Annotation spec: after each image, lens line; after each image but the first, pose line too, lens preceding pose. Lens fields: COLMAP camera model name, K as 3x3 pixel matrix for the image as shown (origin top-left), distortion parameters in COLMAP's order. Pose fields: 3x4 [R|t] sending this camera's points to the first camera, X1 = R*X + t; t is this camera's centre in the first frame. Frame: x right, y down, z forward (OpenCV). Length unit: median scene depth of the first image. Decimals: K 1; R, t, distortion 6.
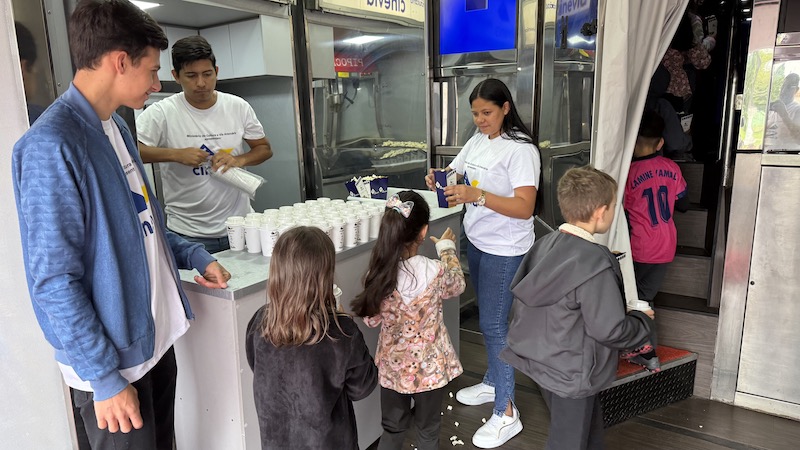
lens RADIAL K [[551.7, 0, 400.0], [0, 551.7, 231.0], [0, 0, 1]] dist [0.063055, -0.068354]
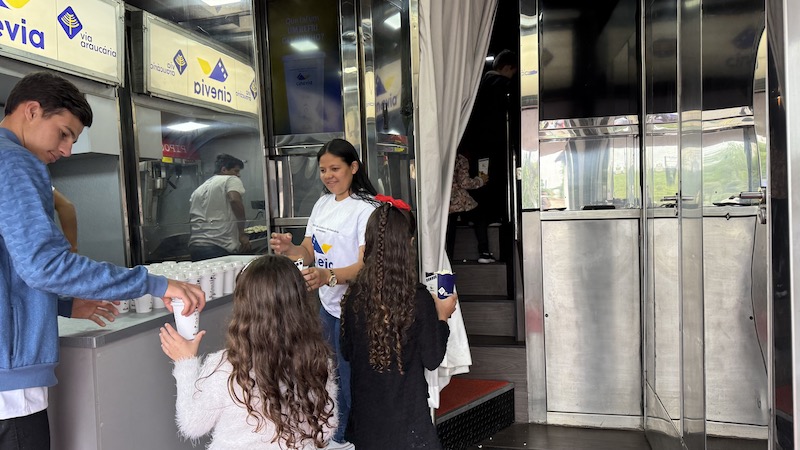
lens RADIAL K [[551.7, 0, 396.2], [0, 551.7, 222.0], [0, 0, 1]] dist [0.063055, -0.068354]
pose [[0.949730, -0.024690, 0.312094, -0.052630], [0.081766, 0.981847, -0.171147, 0.064672], [-0.302203, 0.188062, 0.934508, -0.068691]]
